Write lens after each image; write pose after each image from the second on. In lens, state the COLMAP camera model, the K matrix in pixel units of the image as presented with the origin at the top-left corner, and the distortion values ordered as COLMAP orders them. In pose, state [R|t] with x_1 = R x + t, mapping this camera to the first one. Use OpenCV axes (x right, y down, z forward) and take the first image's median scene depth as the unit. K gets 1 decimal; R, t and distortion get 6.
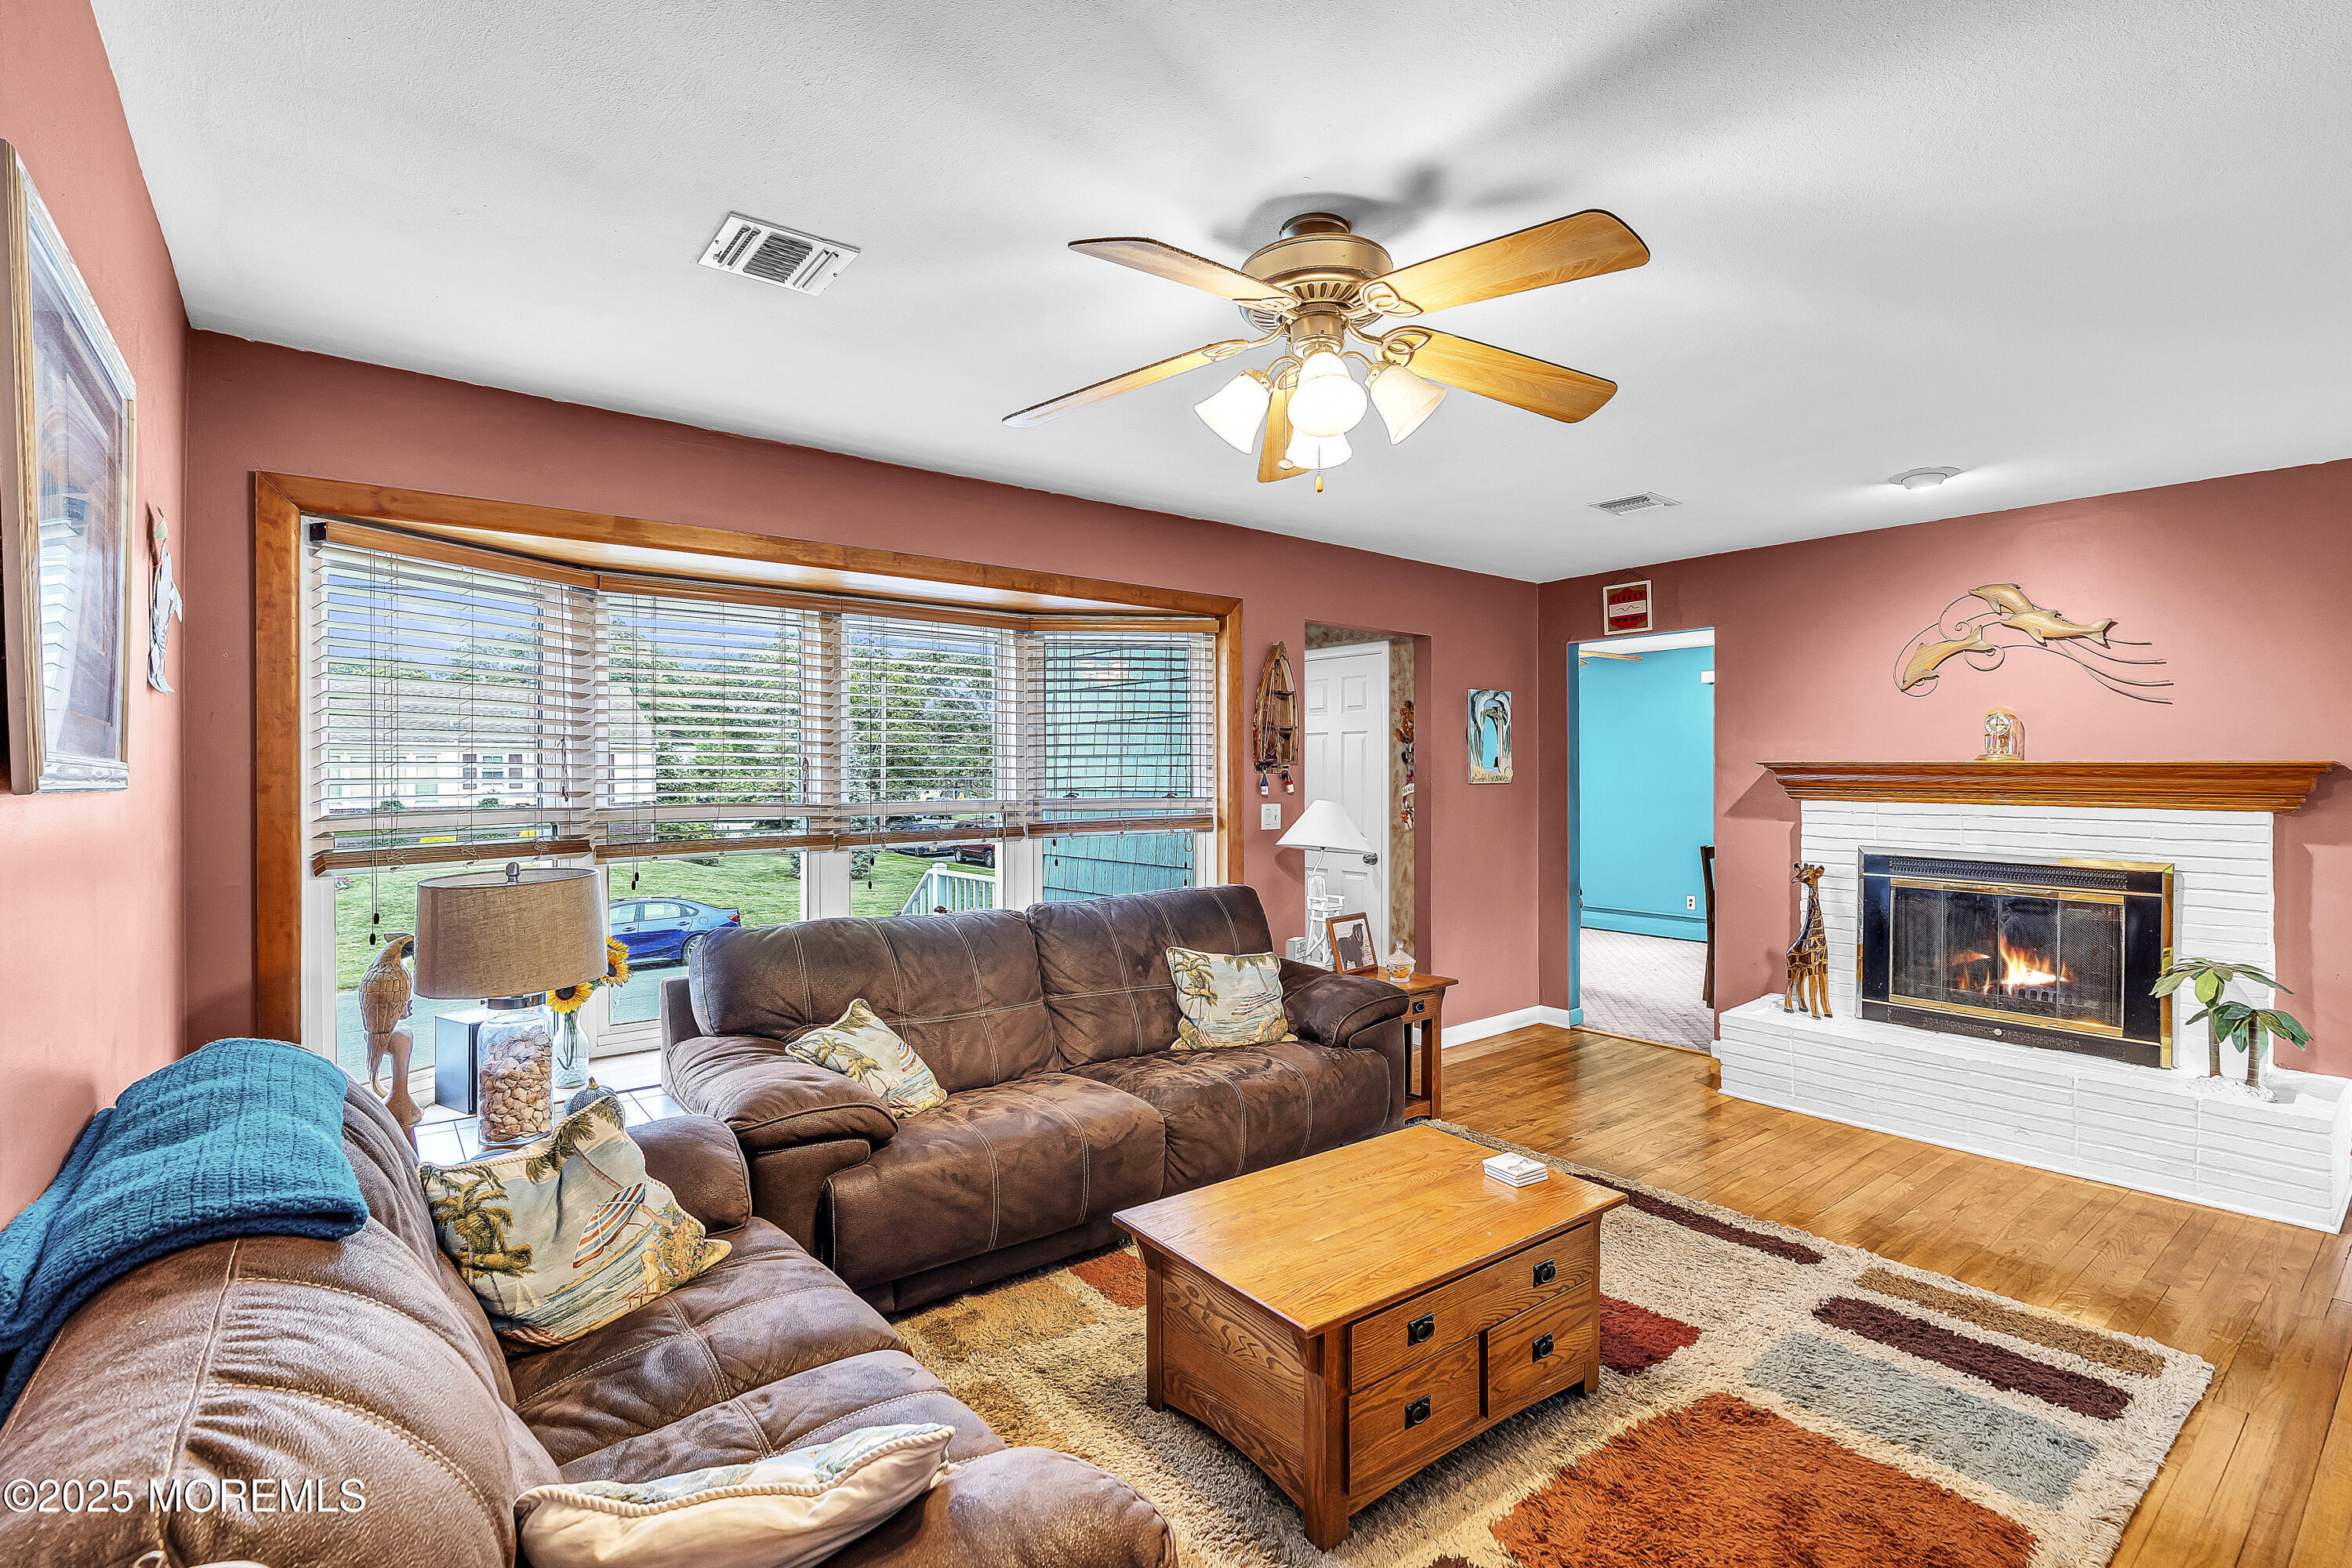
lens RADIAL K [[1074.8, 0, 1181.6], [0, 1074.8, 780.4], [0, 0, 1]] dist [-0.007984, 0.002790]
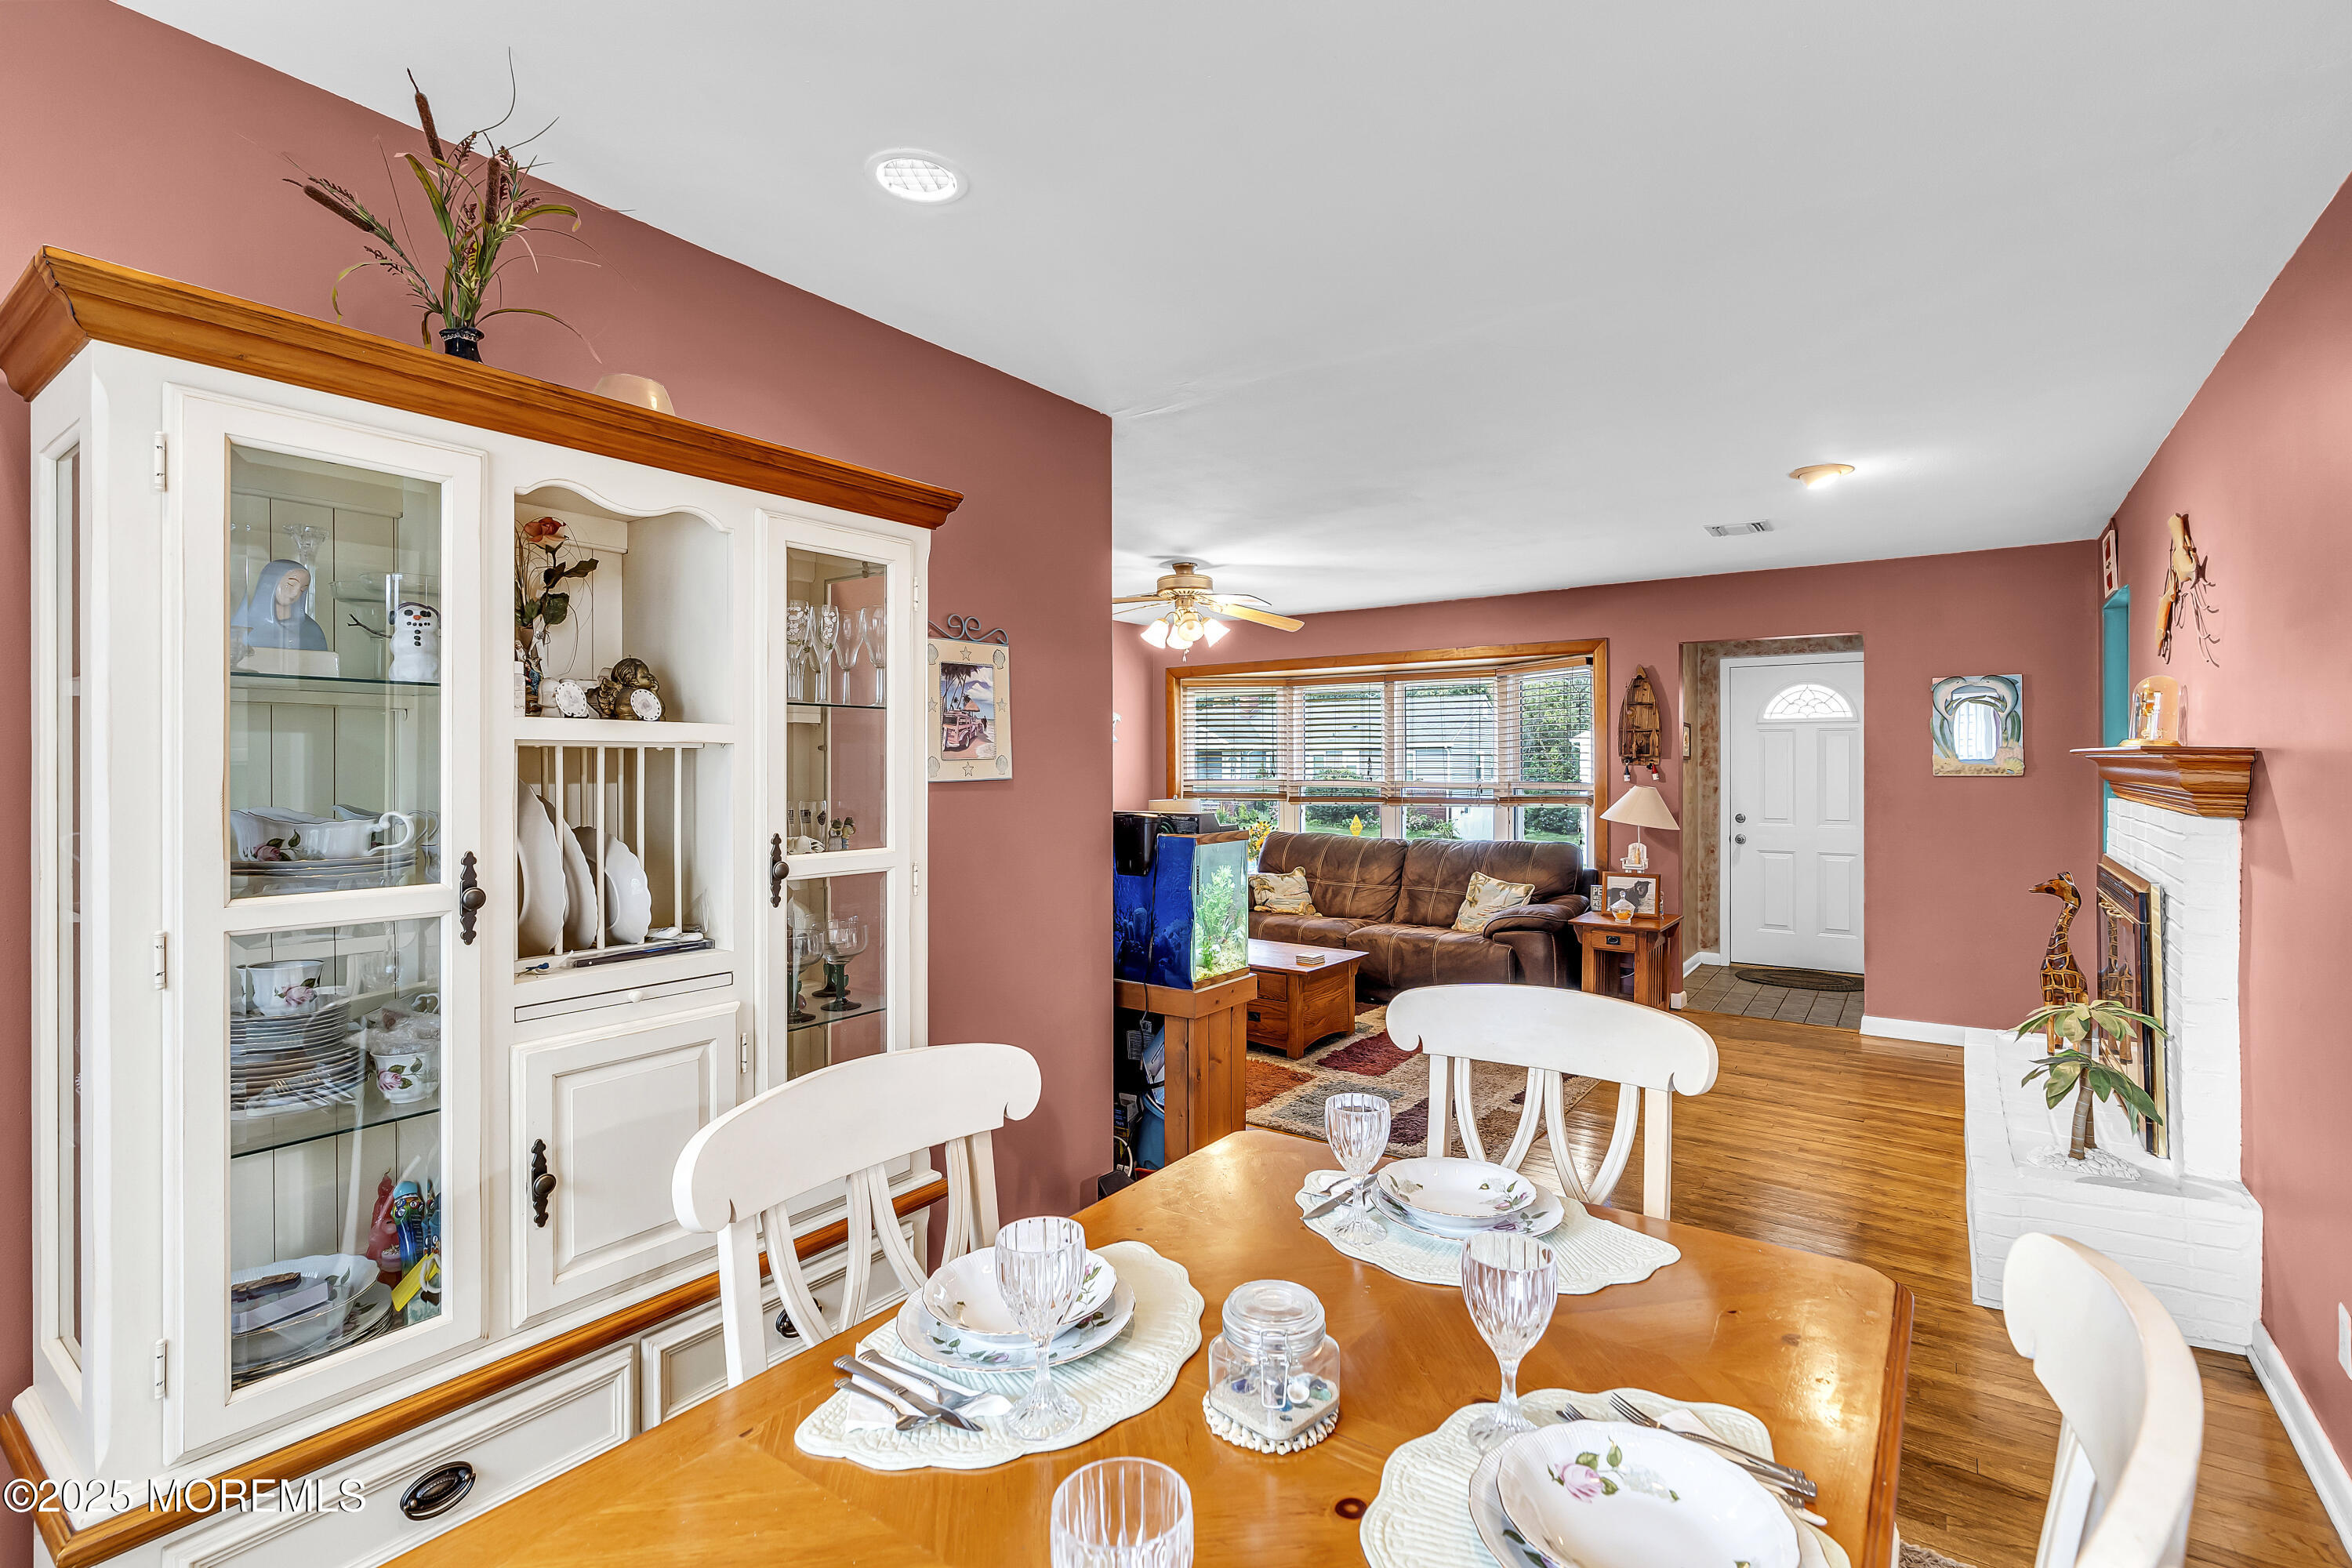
lens RADIAL K [[1074.8, 0, 1205.1], [0, 1074.8, 763.0], [0, 0, 1]] dist [-0.007984, 0.002790]
pose [[0.293939, -0.003344, -0.955818, 1.417555], [-0.008350, 0.999947, -0.006067, 0.003635], [0.955788, 0.009764, 0.293895, 0.128885]]
